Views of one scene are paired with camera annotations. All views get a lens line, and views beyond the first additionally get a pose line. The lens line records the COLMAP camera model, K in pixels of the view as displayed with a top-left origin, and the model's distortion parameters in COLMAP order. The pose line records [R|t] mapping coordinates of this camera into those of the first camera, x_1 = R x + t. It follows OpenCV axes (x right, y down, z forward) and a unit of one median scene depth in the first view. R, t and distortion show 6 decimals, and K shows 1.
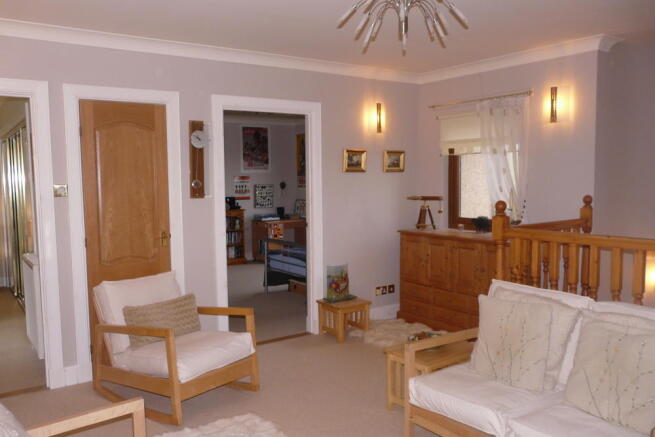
lens RADIAL K [[553.1, 0, 329.4], [0, 553.1, 216.8], [0, 0, 1]] dist [0.006696, 0.011281]
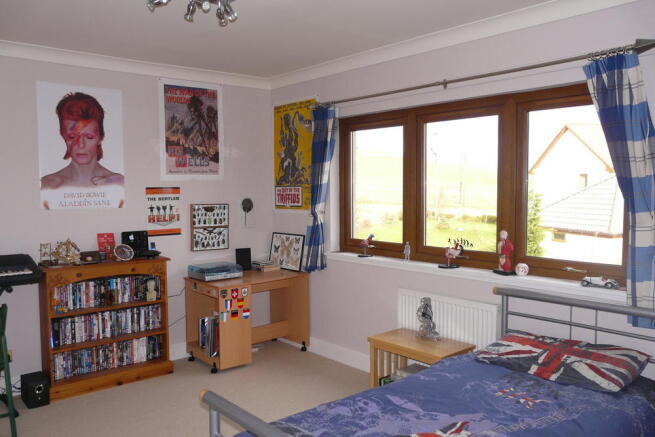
lens RADIAL K [[553.1, 0, 324.2], [0, 553.1, 219.6], [0, 0, 1]] dist [0.006696, 0.011281]
pose [[0.996691, -0.003964, 0.081189, -0.057618], [0.005641, 0.999775, -0.020438, -0.034187], [-0.081090, 0.020828, 0.996489, 0.506483]]
